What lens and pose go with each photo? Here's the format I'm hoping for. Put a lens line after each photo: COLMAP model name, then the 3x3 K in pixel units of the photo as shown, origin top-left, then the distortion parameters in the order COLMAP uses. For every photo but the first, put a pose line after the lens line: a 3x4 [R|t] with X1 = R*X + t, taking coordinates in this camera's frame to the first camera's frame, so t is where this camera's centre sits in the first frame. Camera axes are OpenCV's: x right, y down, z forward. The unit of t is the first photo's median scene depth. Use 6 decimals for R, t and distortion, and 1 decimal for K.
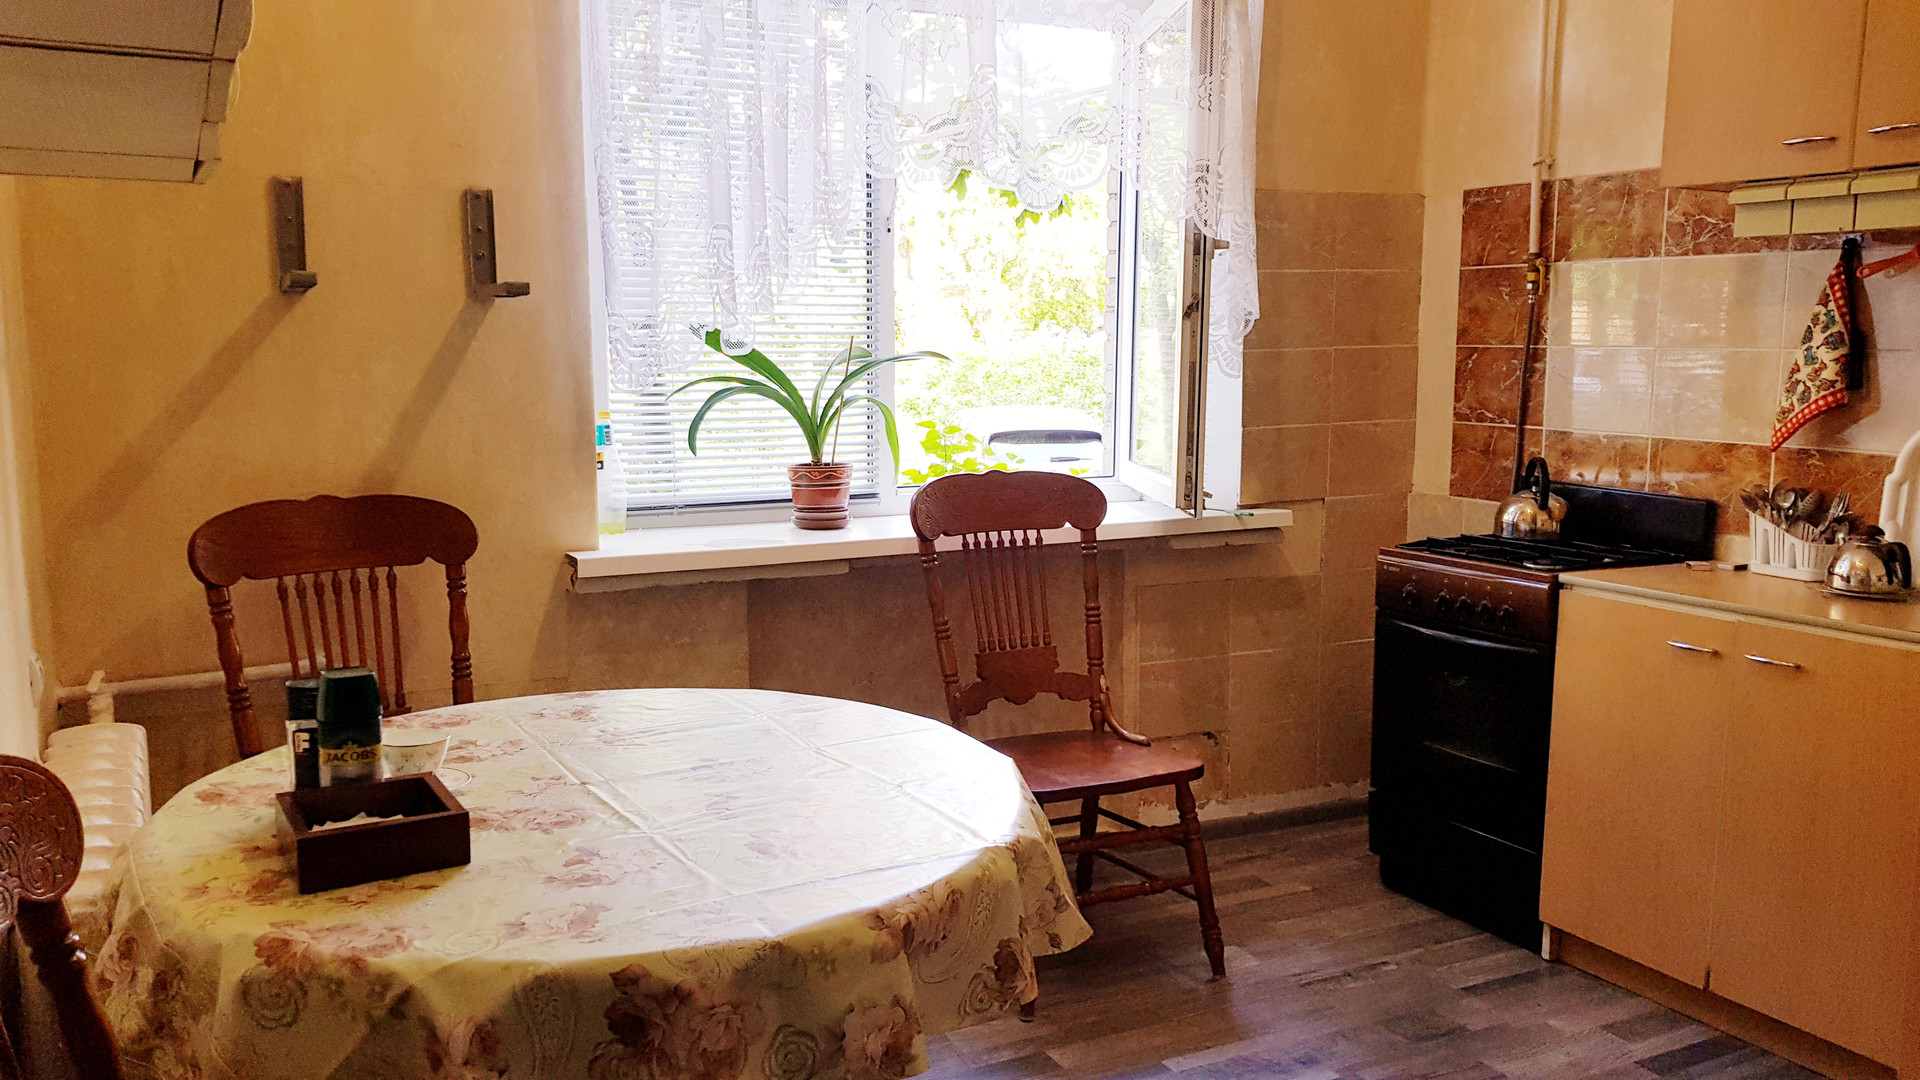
lens RADIAL K [[1482.5, 0, 928.7], [0, 1482.5, 547.6], [0, 0, 1]] dist [0.077009, -0.108171]
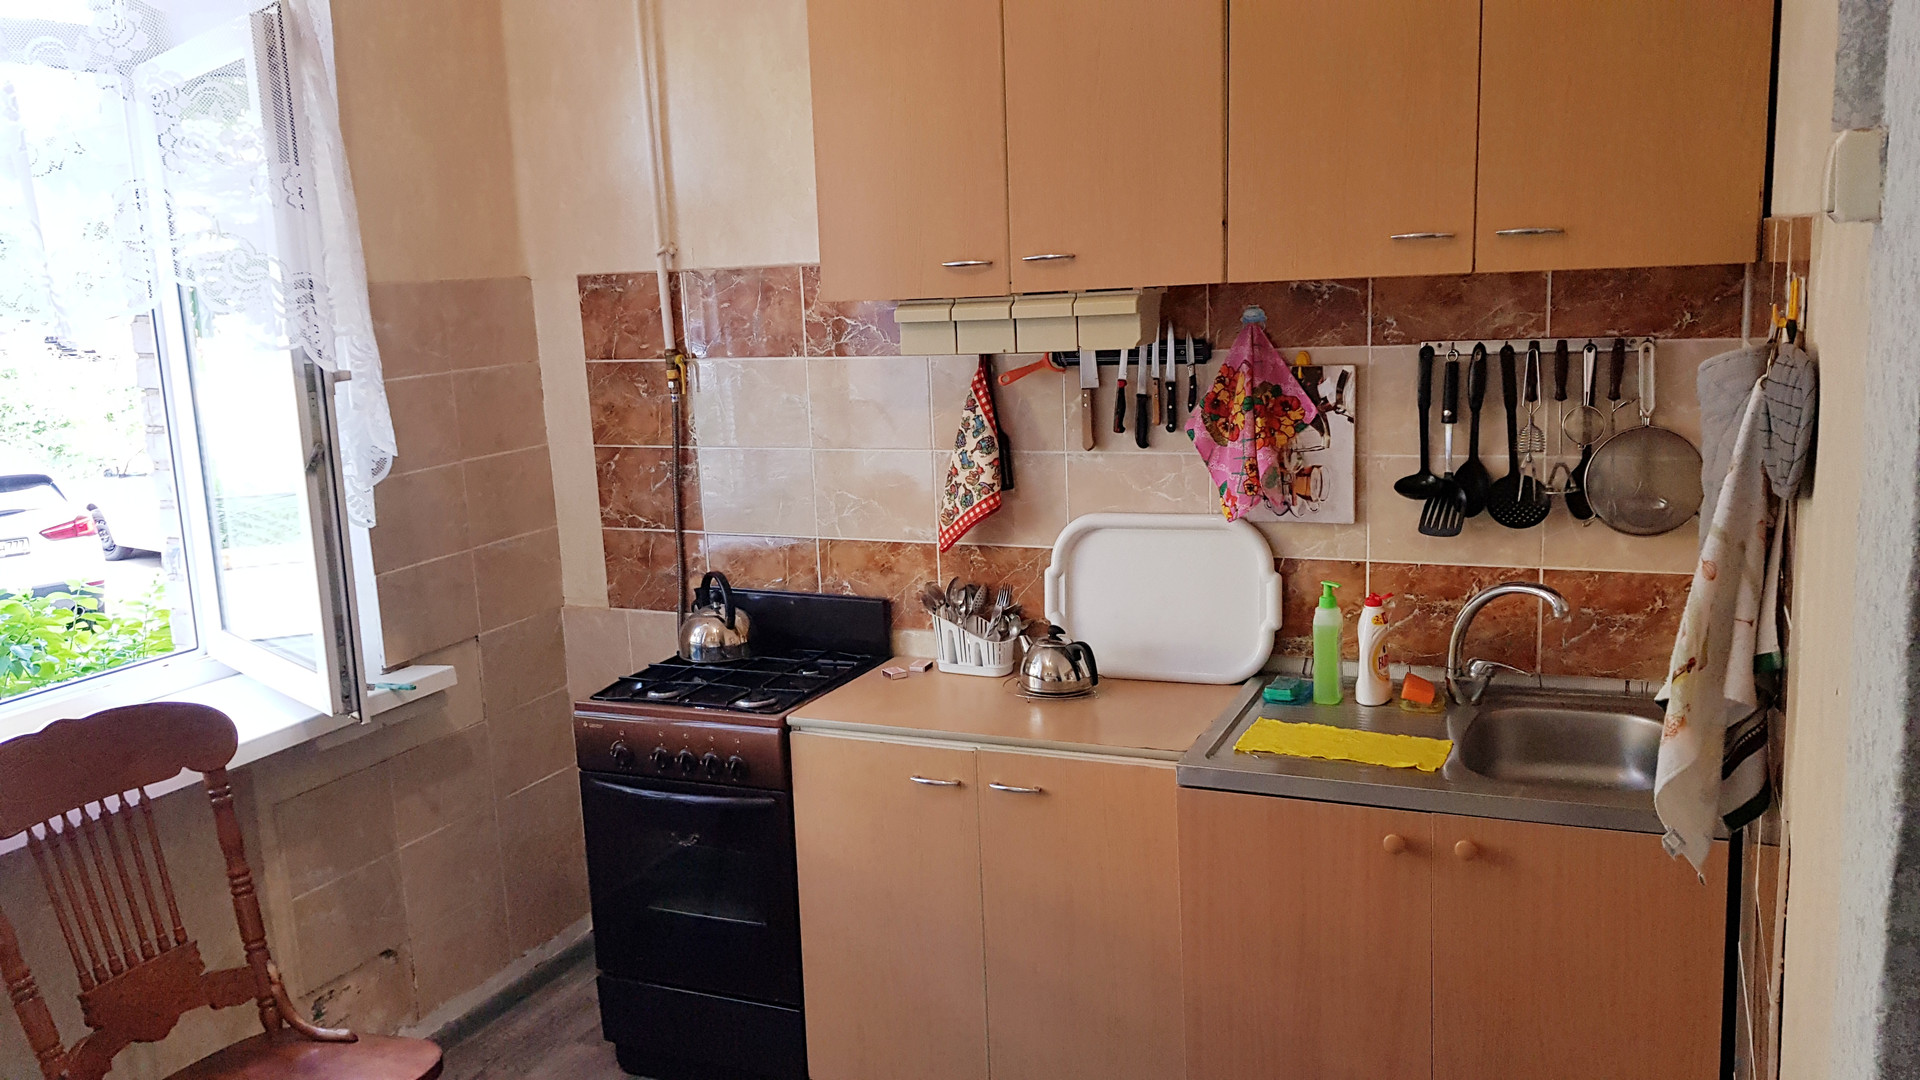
lens RADIAL K [[1482.5, 0, 928.7], [0, 1482.5, 547.6], [0, 0, 1]] dist [0.077009, -0.108171]
pose [[0.784011, -0.142829, 0.604092, -0.049338], [0.132064, 0.989269, 0.062502, -0.122097], [-0.606536, 0.030777, 0.794460, 0.191777]]
